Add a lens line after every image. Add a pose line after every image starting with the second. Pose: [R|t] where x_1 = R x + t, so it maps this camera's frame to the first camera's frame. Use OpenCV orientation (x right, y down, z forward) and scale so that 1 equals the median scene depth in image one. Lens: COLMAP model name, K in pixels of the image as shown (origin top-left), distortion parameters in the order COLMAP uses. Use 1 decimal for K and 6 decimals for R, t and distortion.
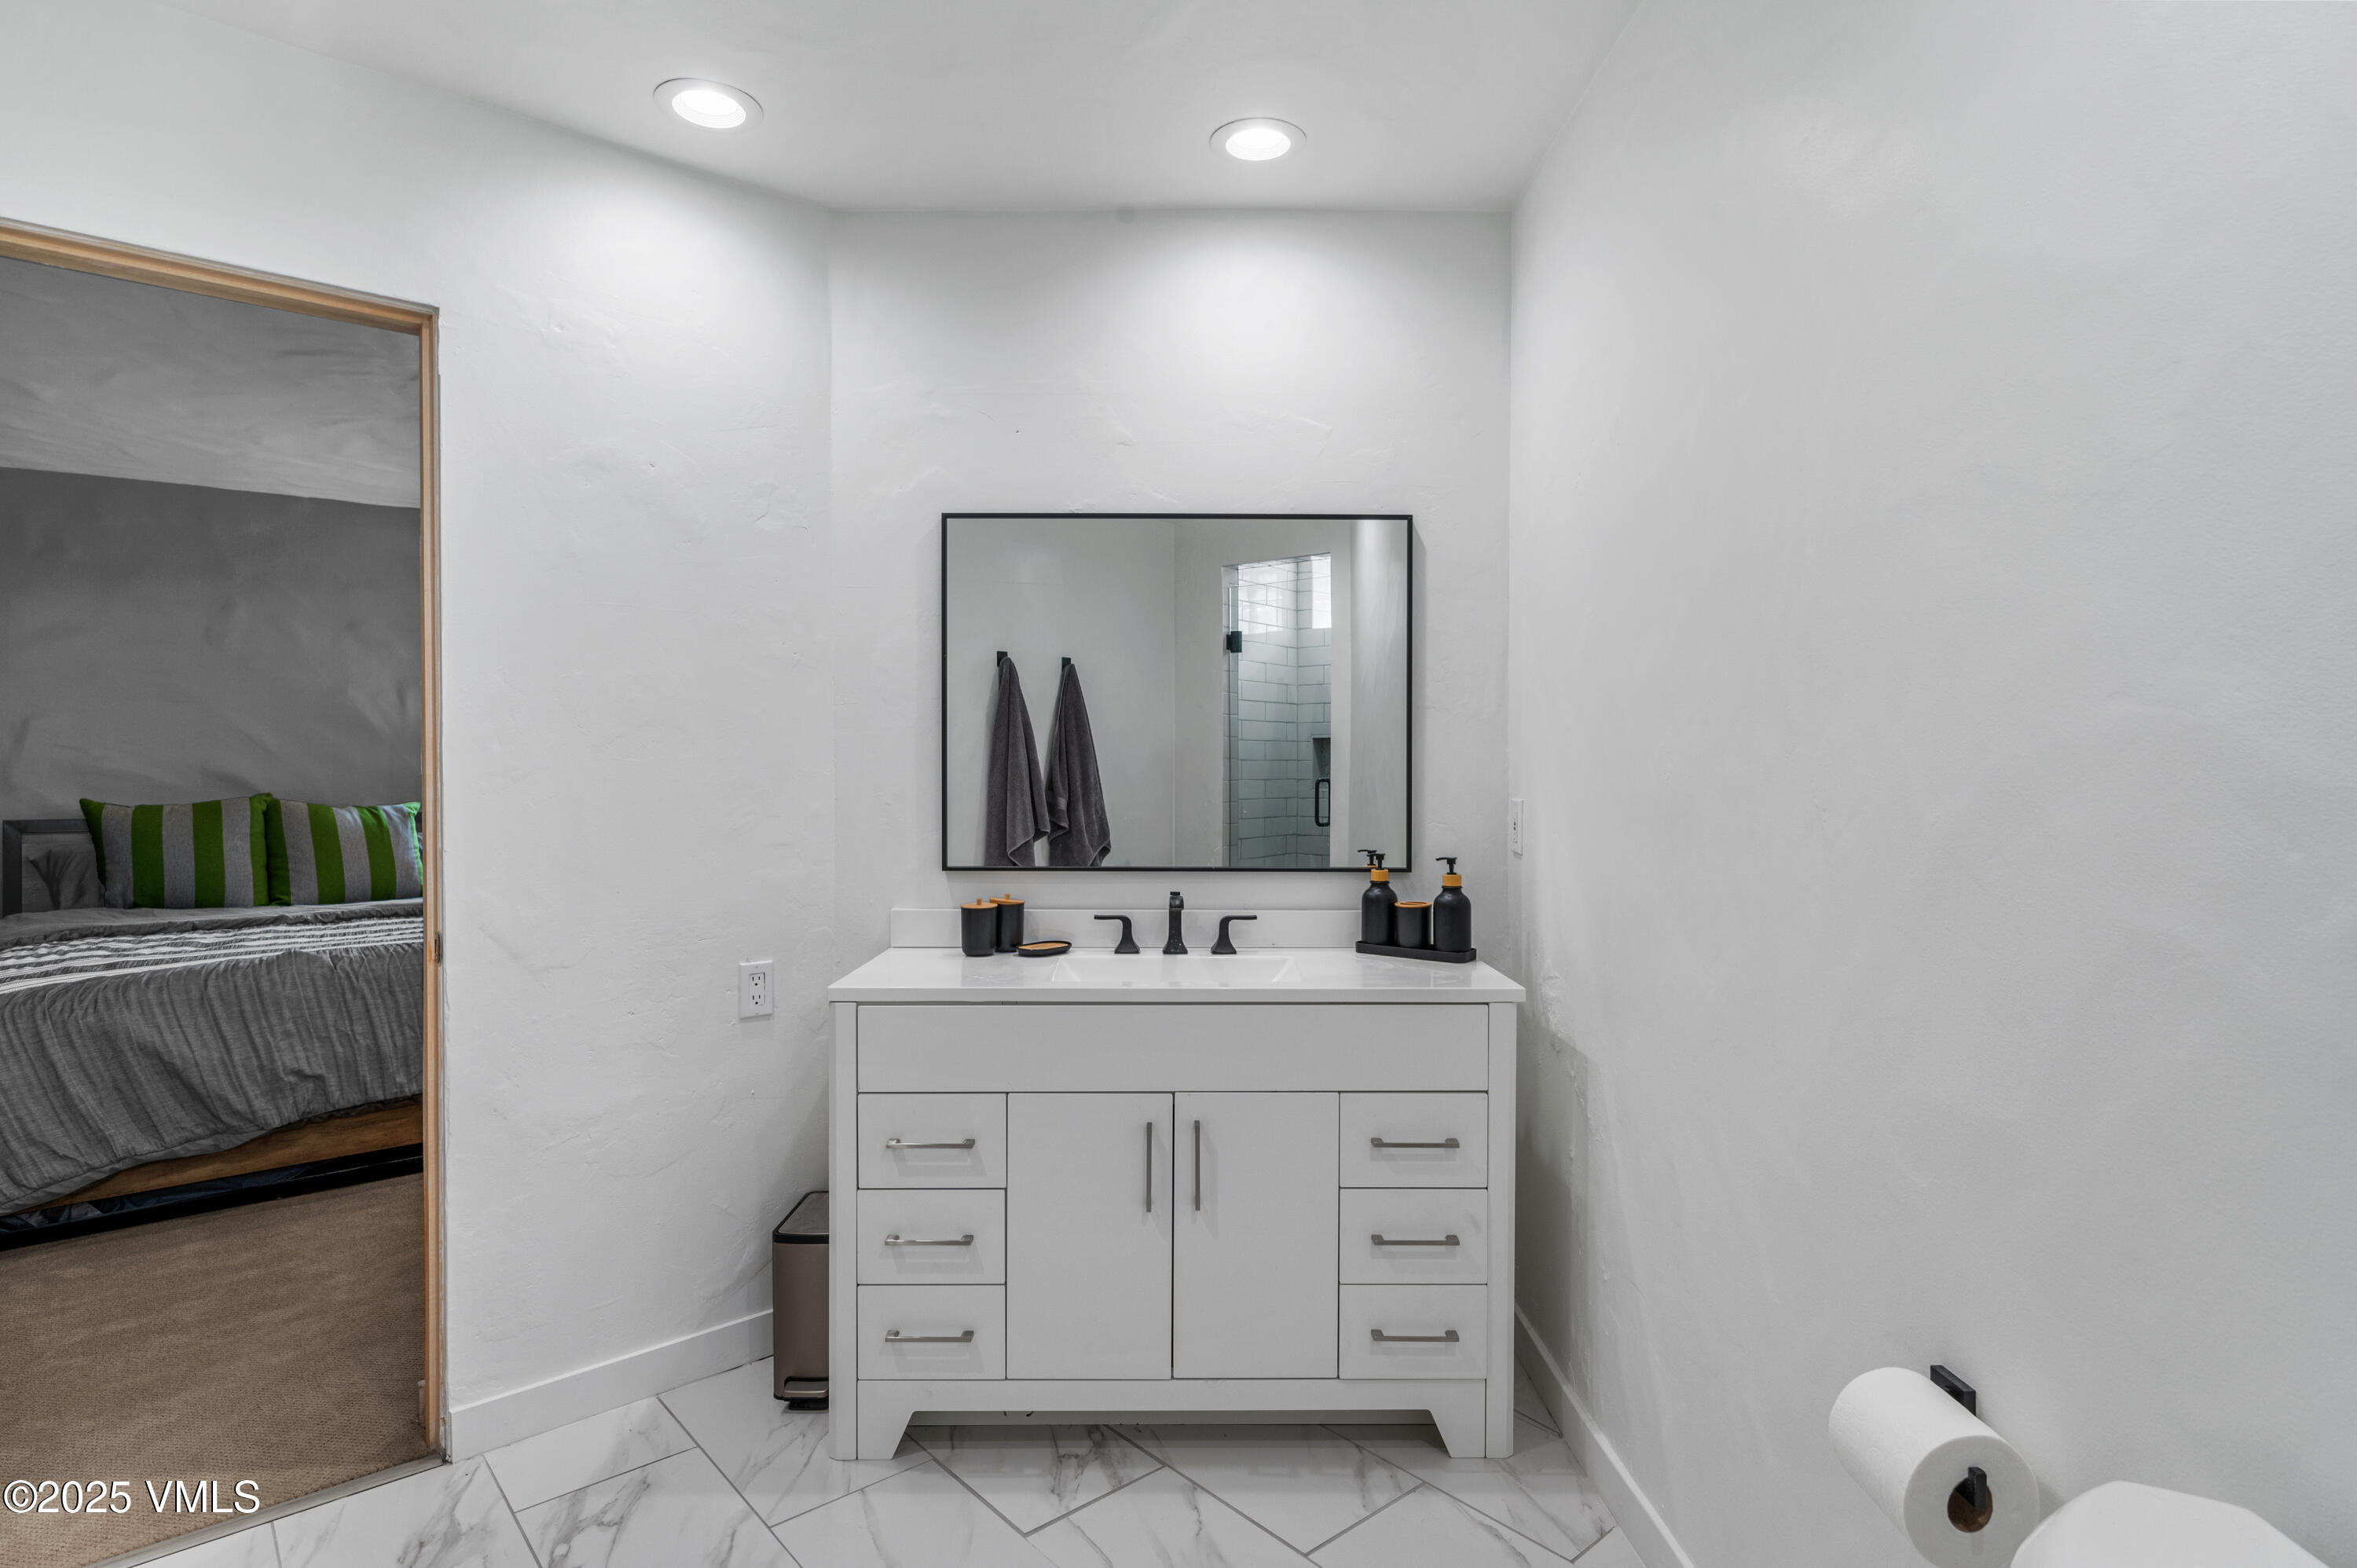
lens RADIAL K [[1200.1, 0, 1172.3], [0, 1200.1, 791.9], [0, 0, 1]] dist [-0.000530, -0.000671]
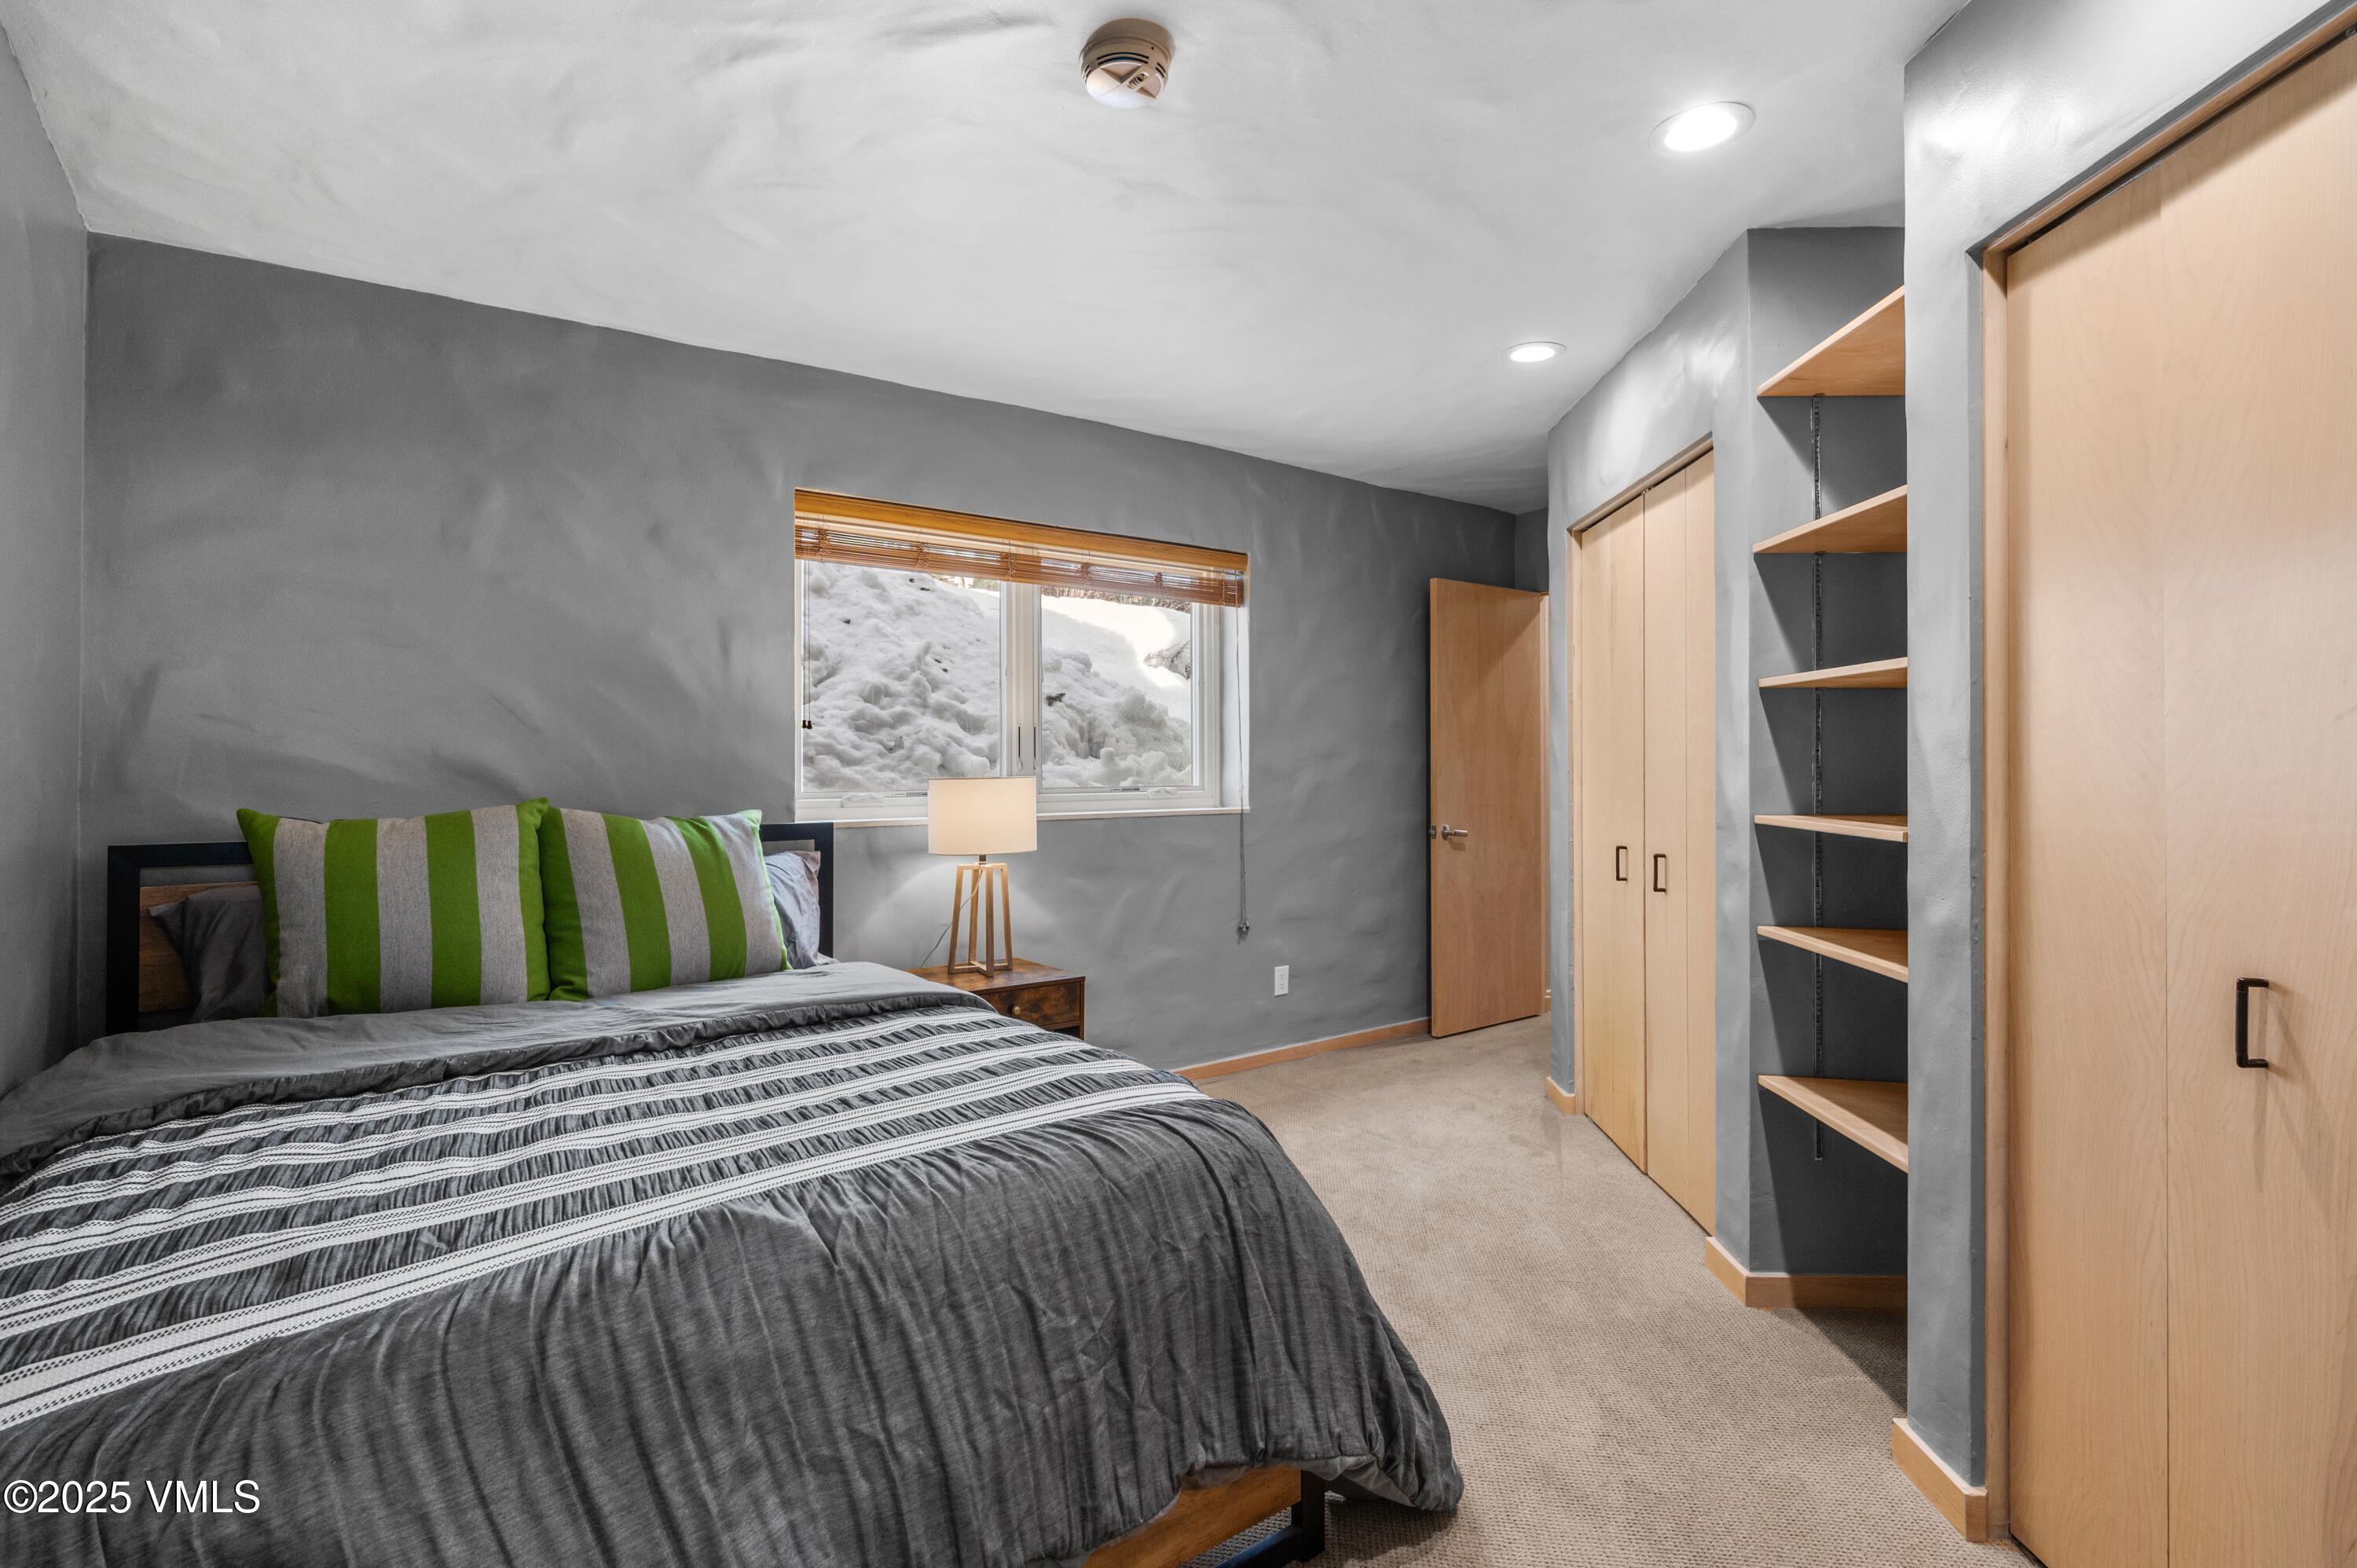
lens RADIAL K [[1130.0, 0, 1185.2], [0, 1130.0, 768.6], [0, 0, 1]] dist [0.000732, 0.000101]
pose [[0.998632, 0.000333, -0.052281, -0.559144], [-0.000934, 0.999934, -0.011468, -0.010041], [0.052274, 0.011501, 0.998567, 0.628246]]
